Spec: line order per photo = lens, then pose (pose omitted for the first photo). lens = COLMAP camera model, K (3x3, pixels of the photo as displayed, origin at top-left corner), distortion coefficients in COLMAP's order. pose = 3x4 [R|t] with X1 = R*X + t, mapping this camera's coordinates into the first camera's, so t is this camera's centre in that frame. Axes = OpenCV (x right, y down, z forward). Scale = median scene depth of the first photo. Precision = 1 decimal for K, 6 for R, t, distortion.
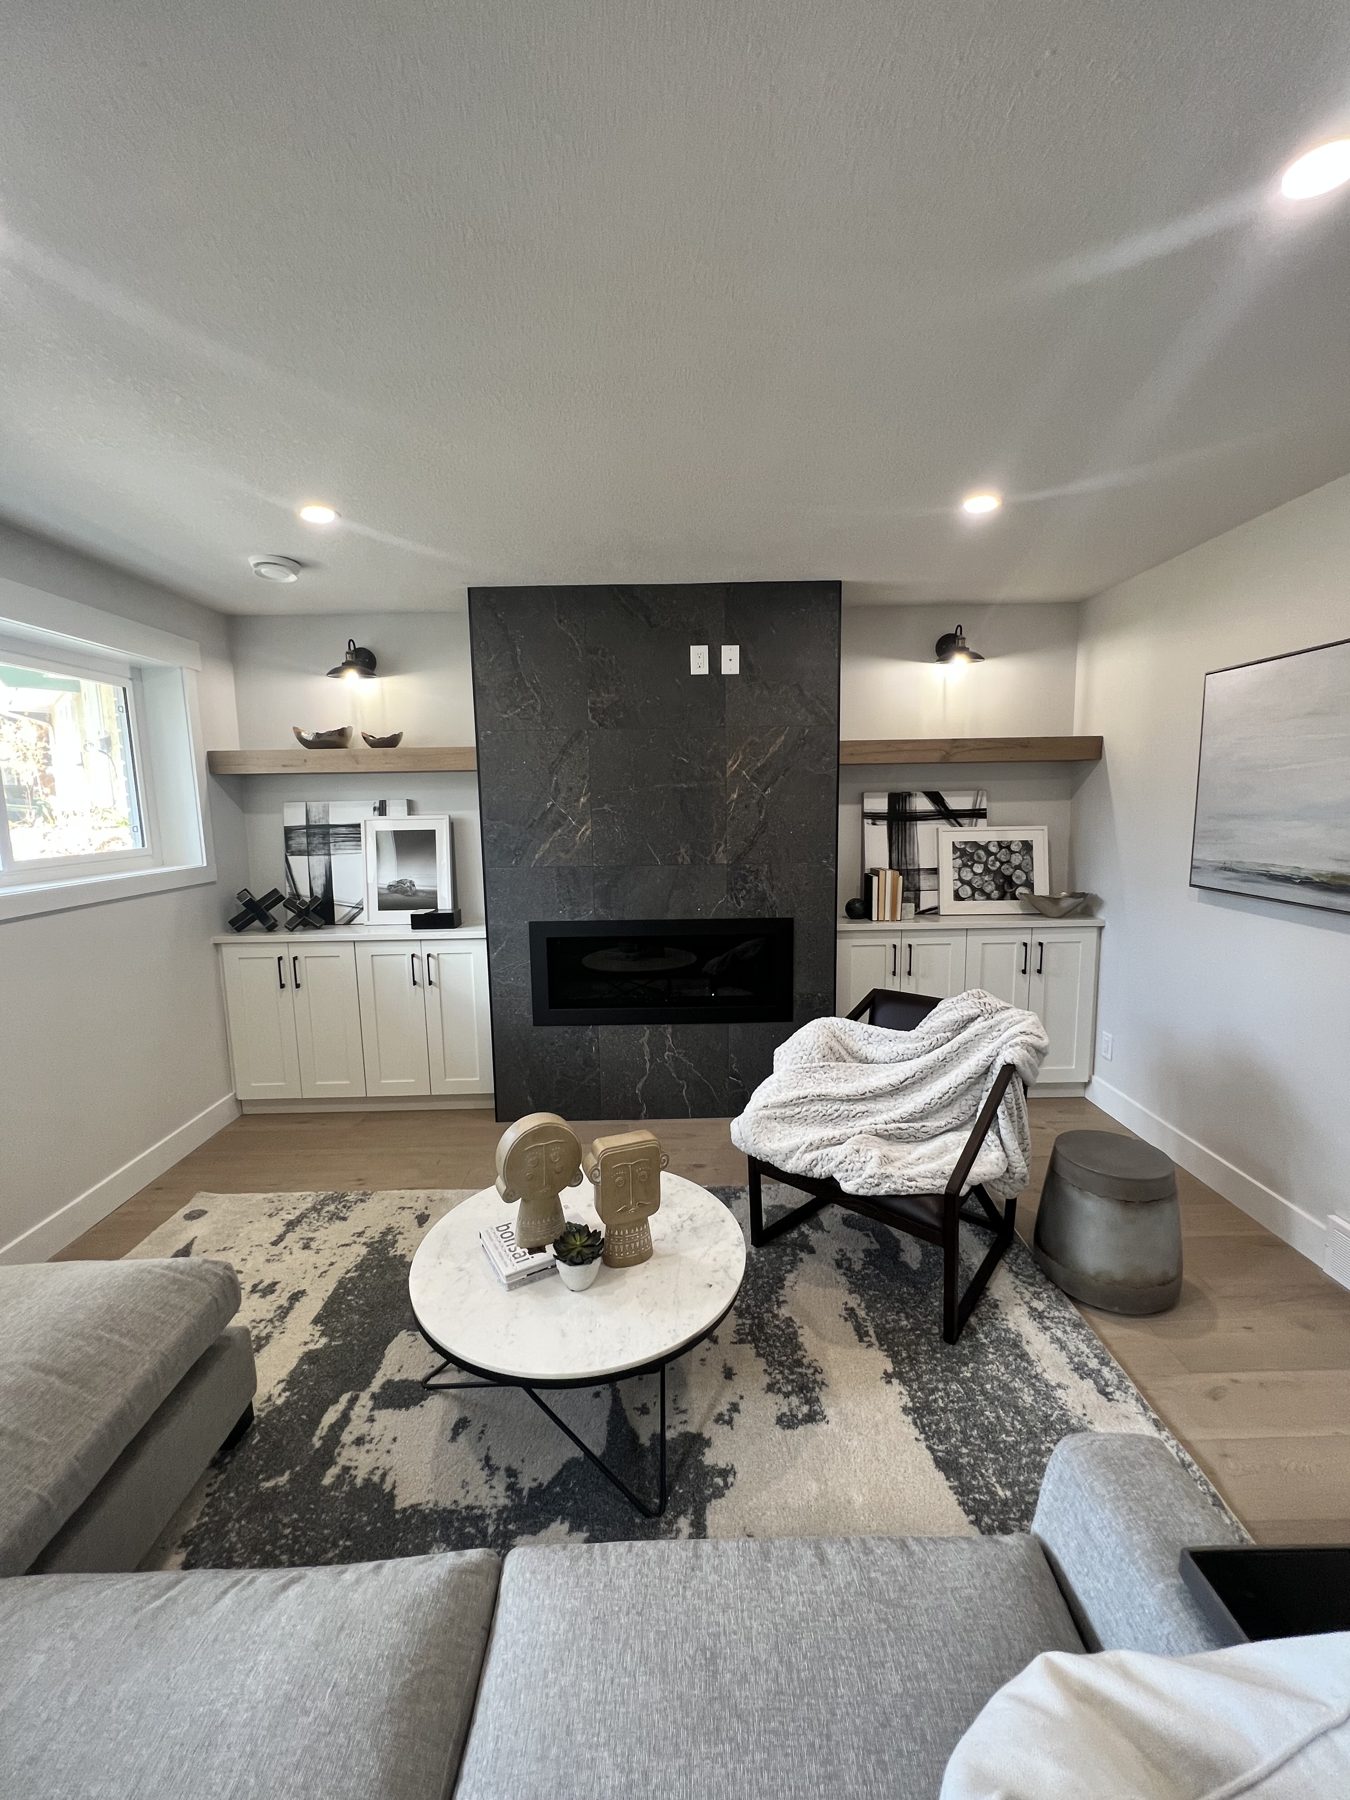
lens RADIAL K [[722.0, 0, 676.7], [0, 722.0, 892.2], [0, 0, 1]] dist [-0.002781, 0.000546]
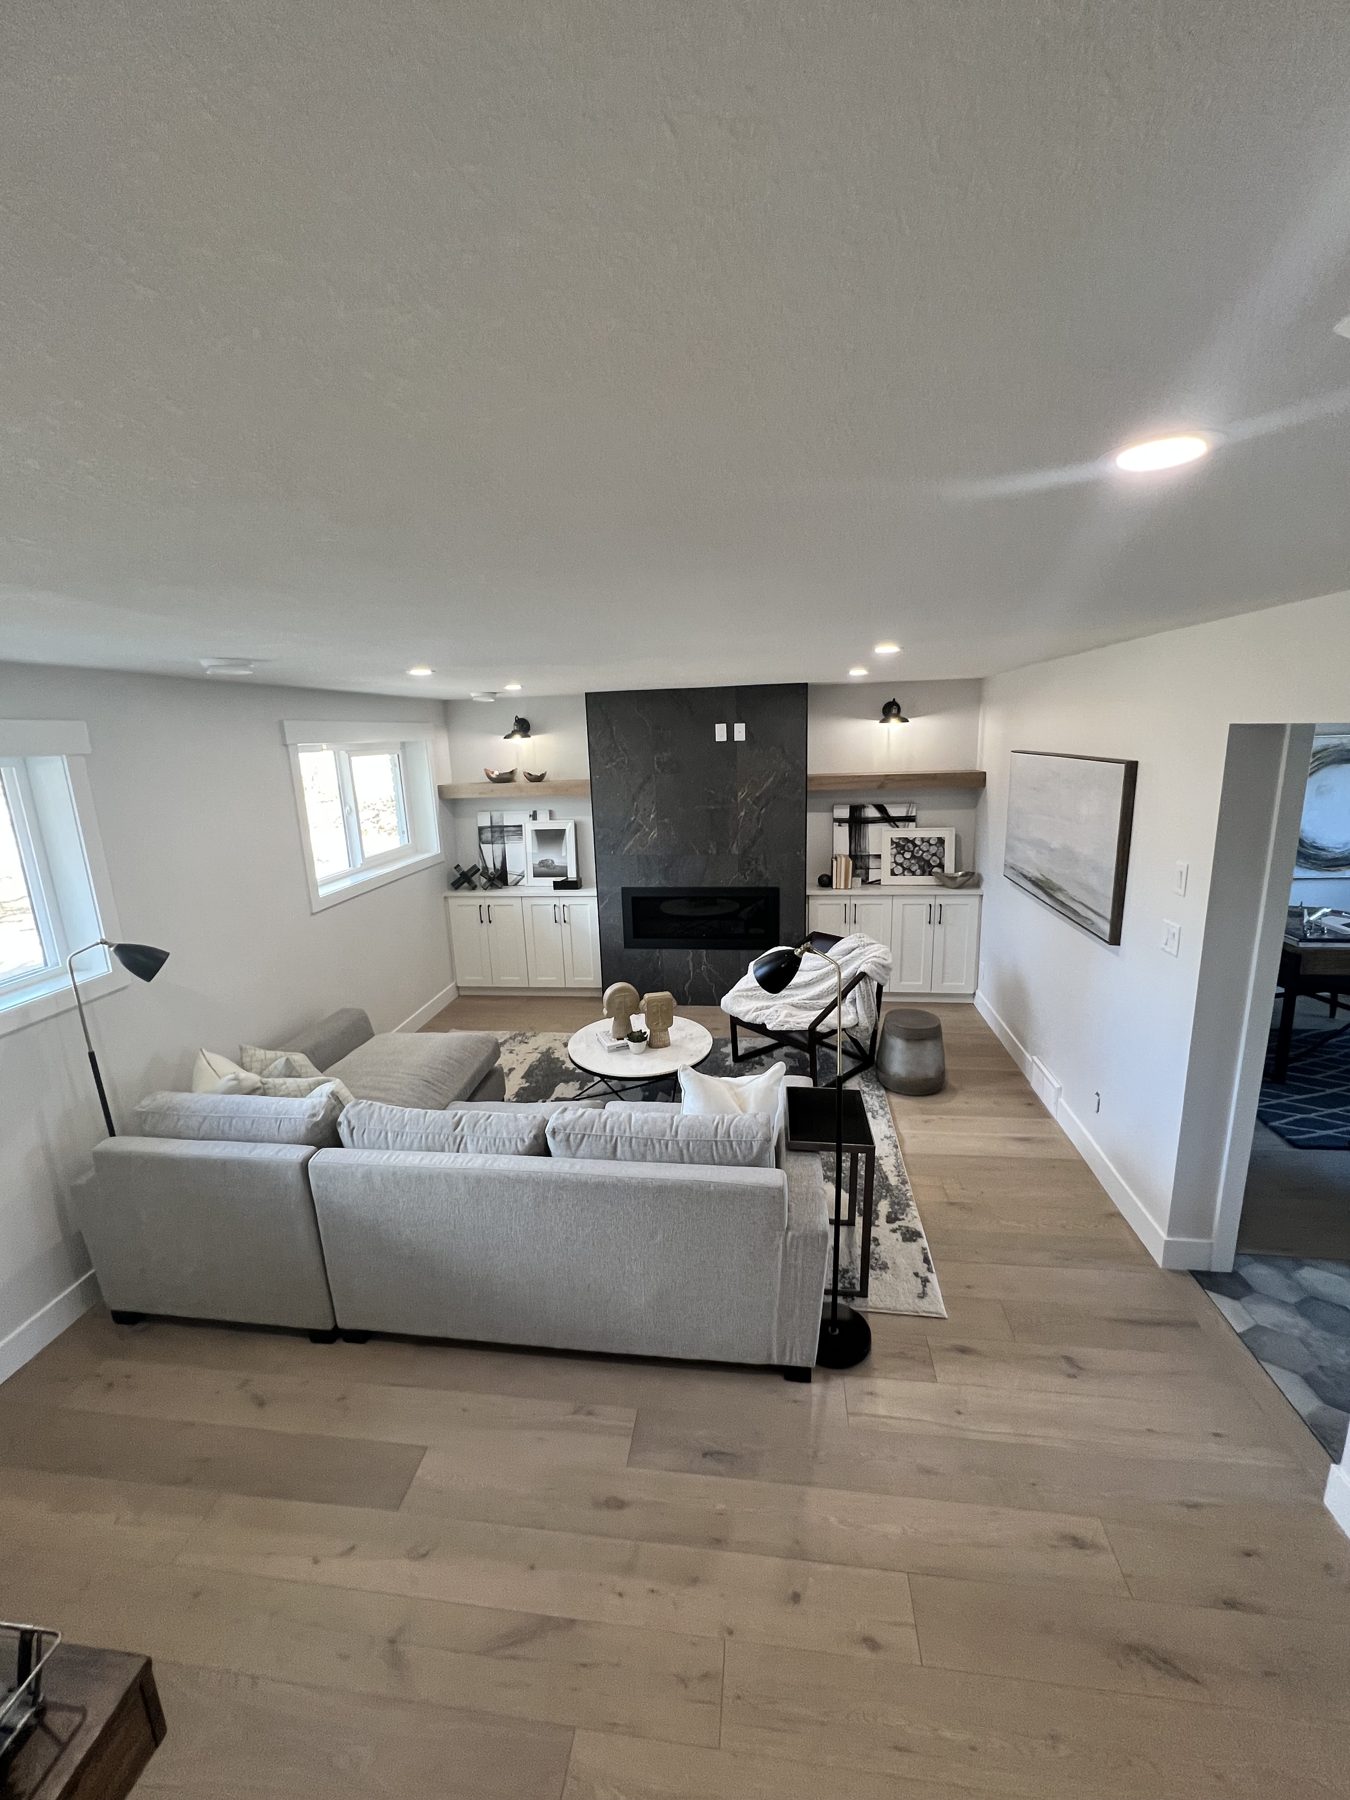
lens RADIAL K [[722.0, 0, 679.8], [0, 722.0, 894.5], [0, 0, 1]] dist [-0.002781, 0.000546]
pose [[0.990459, 0.015832, -0.136893, 0.160139], [-0.002834, 0.995508, 0.094630, -0.100881], [0.137776, -0.093339, 0.986055, -0.640532]]
